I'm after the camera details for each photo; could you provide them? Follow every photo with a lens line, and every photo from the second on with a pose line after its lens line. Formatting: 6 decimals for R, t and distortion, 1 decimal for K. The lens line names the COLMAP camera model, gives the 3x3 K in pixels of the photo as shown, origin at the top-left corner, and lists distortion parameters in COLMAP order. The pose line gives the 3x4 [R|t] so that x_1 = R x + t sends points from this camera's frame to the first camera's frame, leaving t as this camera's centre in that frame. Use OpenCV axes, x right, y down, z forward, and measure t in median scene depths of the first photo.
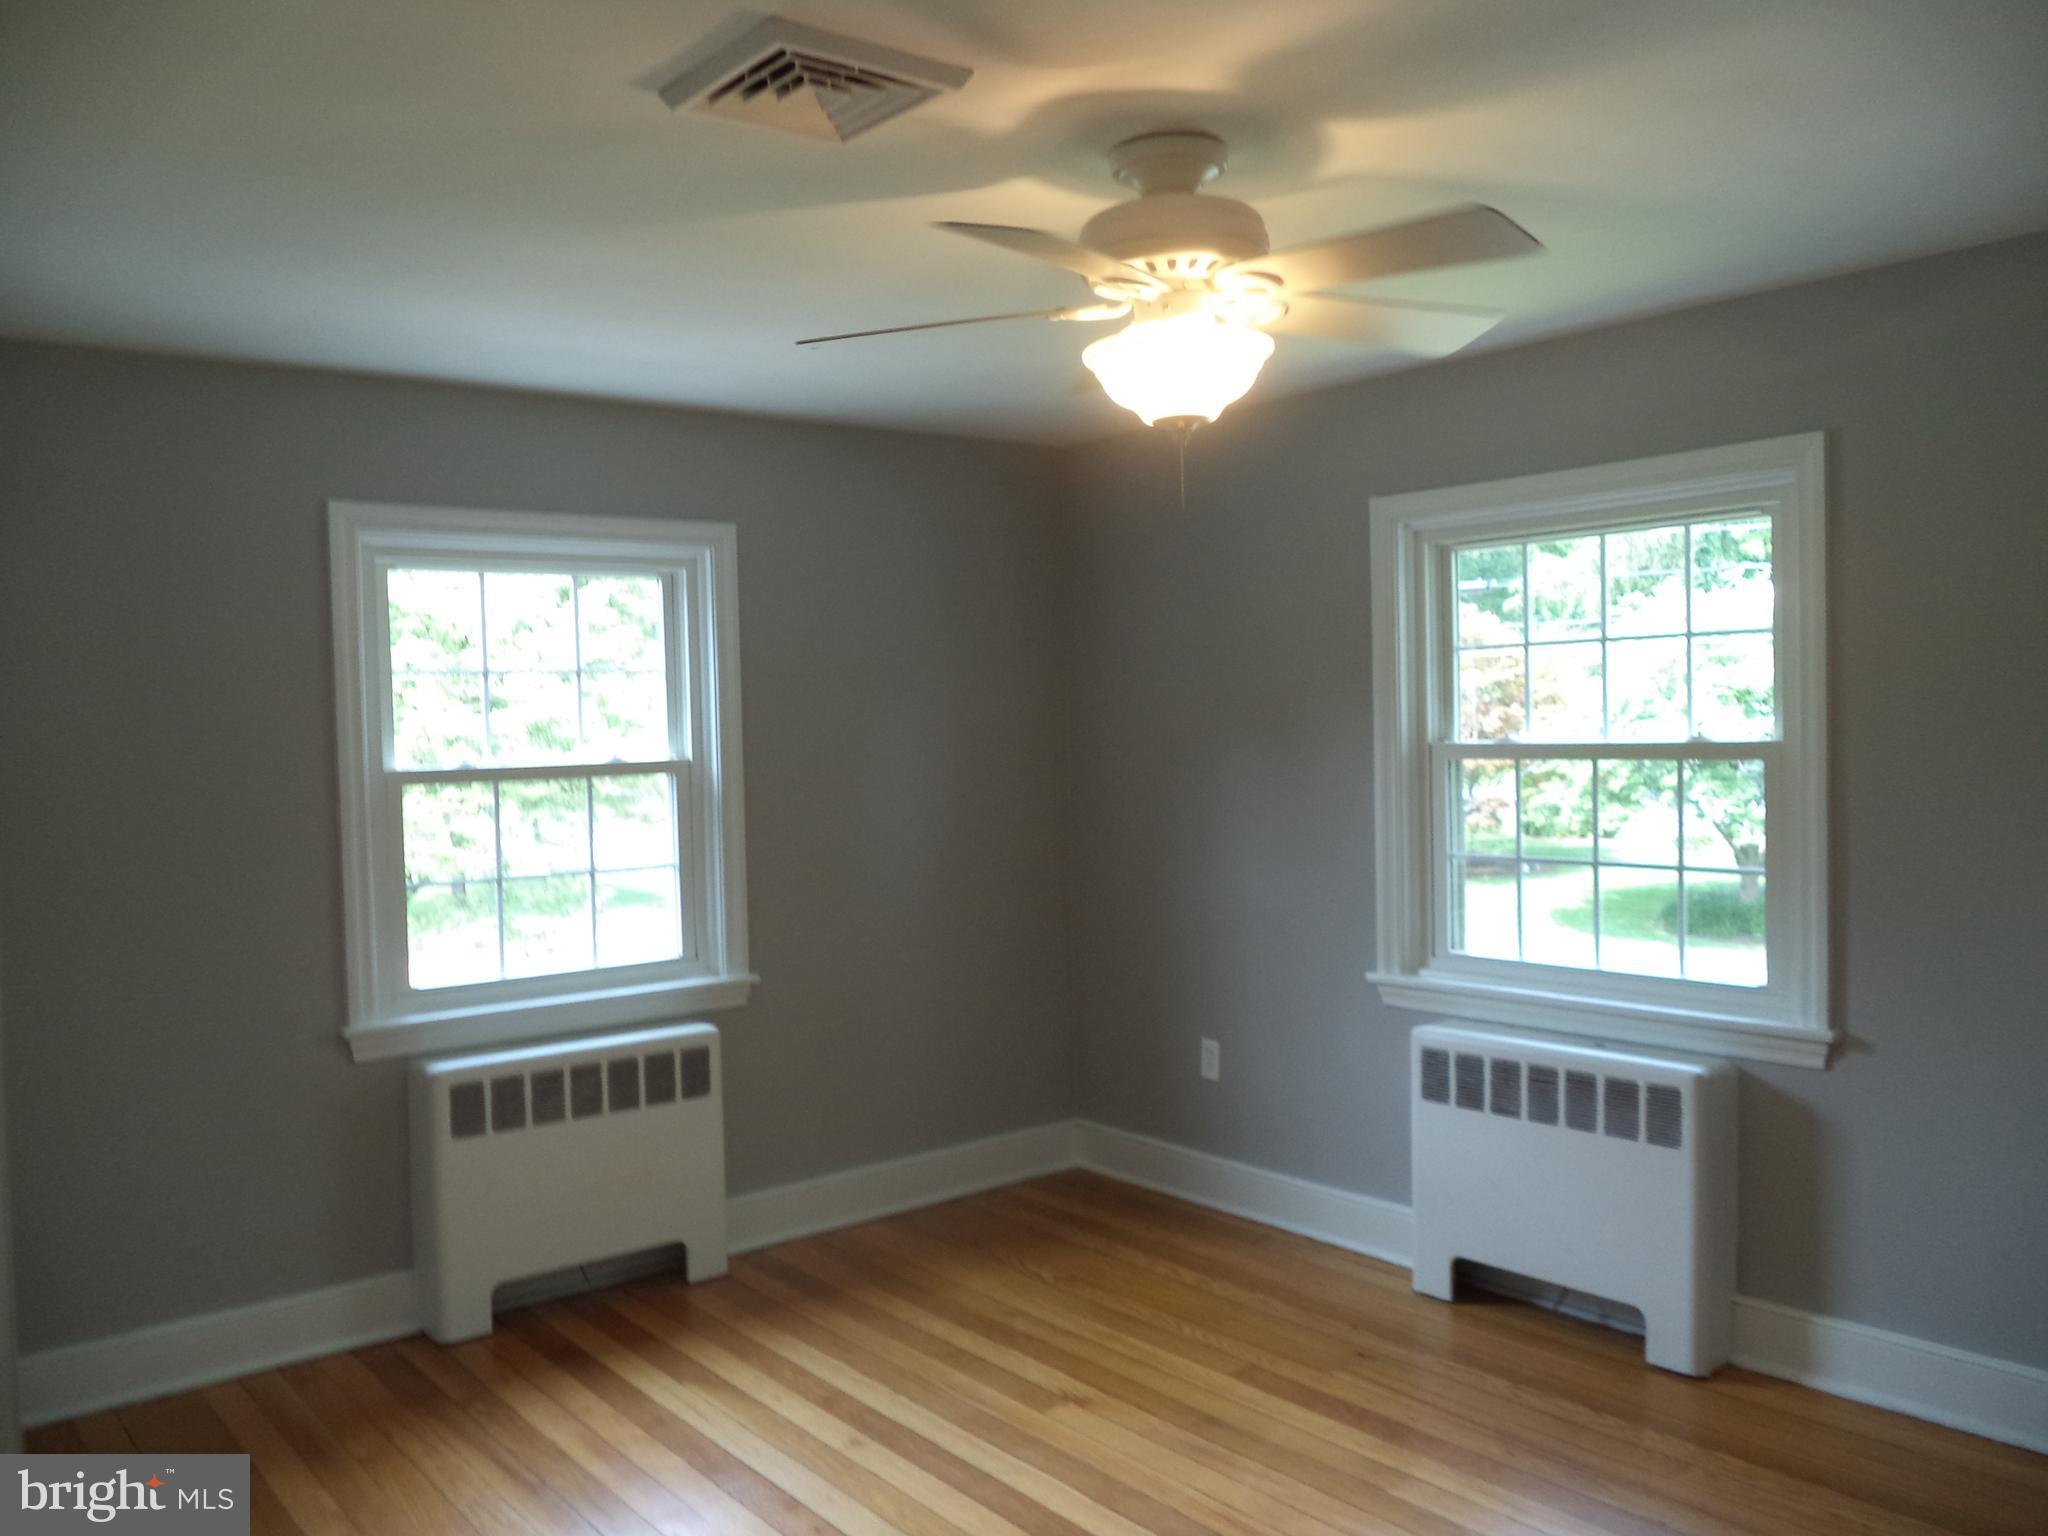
lens RADIAL K [[1651.7, 0, 1030.0], [0, 1651.7, 777.1], [0, 0, 1]] dist [-0.038491, -0.004033]
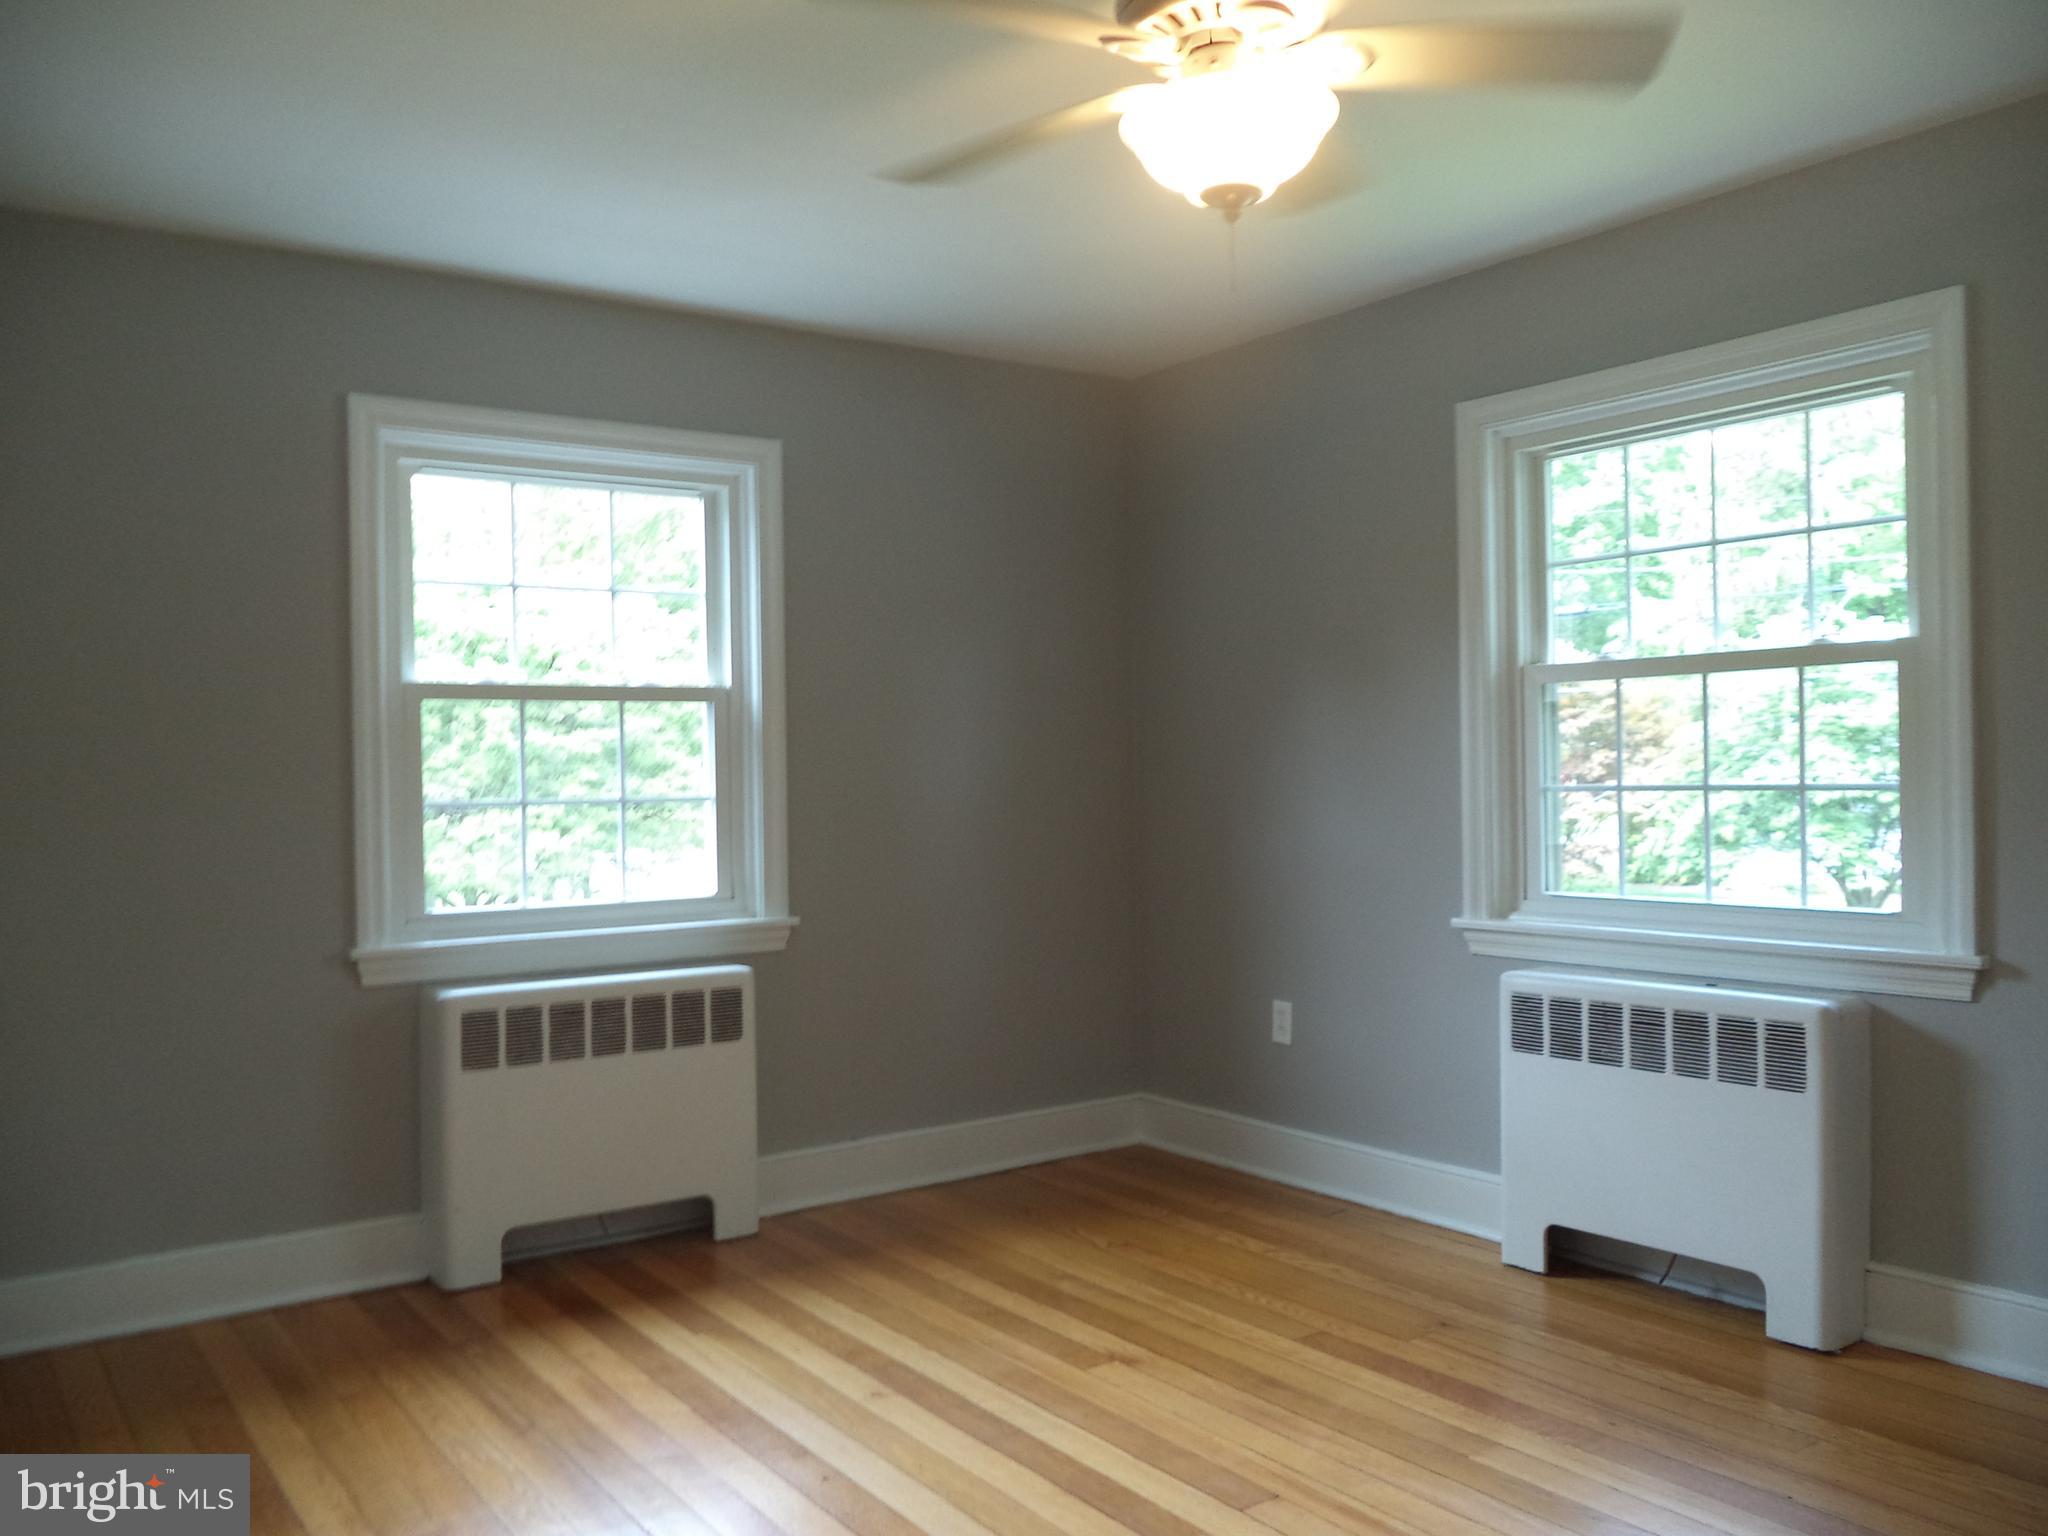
lens RADIAL K [[1665.1, 0, 1024.0], [0, 1665.1, 768.0], [0, 0, 1]] dist [-0.035202, -0.005970]
pose [[0.998360, 0.008115, -0.056675, 0.020222], [-0.009818, 0.999507, -0.029828, 0.072570], [0.056405, 0.030336, 0.997947, 0.067959]]
